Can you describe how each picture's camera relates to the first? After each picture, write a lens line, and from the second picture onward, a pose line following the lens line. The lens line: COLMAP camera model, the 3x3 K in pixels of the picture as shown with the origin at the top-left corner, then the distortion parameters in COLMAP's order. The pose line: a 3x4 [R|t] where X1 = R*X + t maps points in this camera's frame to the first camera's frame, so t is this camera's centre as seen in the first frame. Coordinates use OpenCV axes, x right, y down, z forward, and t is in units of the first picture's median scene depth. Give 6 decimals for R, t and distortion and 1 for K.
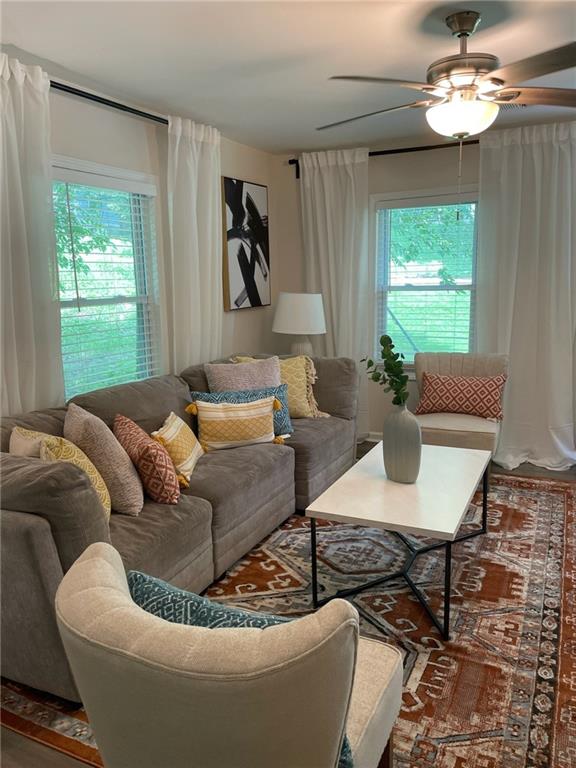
lens RADIAL K [[582.0, 0, 295.7], [0, 582.0, 382.6], [0, 0, 1]] dist [0.053483, -0.067618]
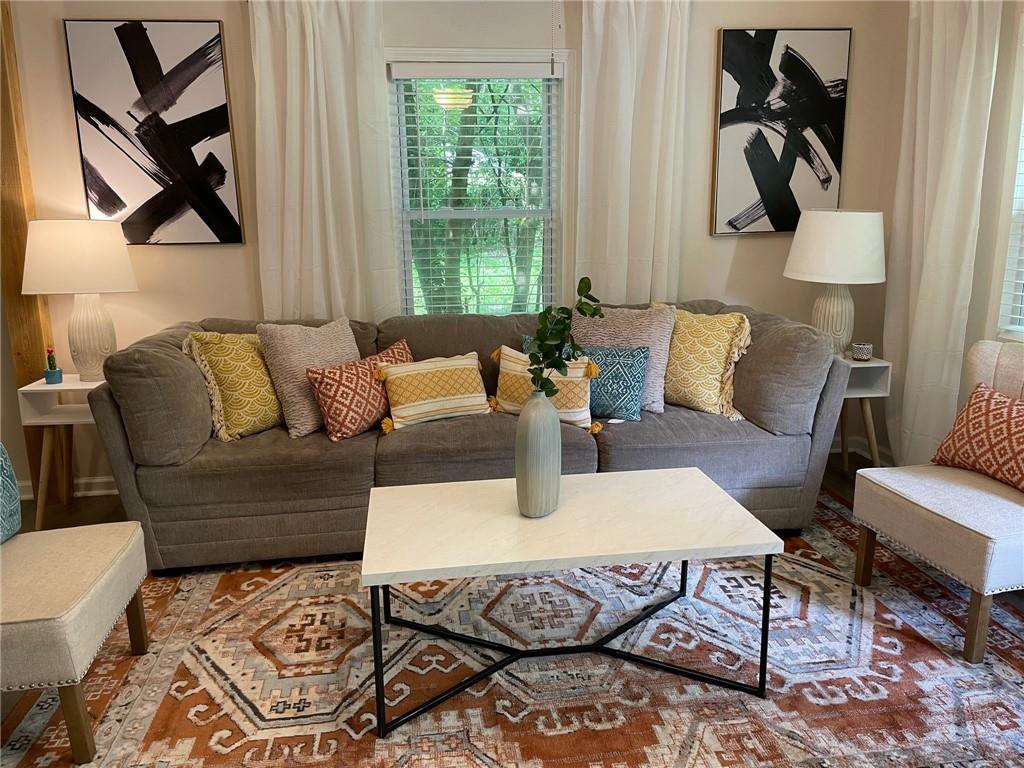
lens RADIAL K [[776.0, 0, 519.0], [0, 776.0, 374.8], [0, 0, 1]] dist [0.053483, -0.067618]
pose [[0.557840, 0.204444, -0.804374, 0.590565], [-0.151914, 0.977963, 0.143211, -0.070053], [0.815927, 0.042307, 0.576605, 0.359413]]
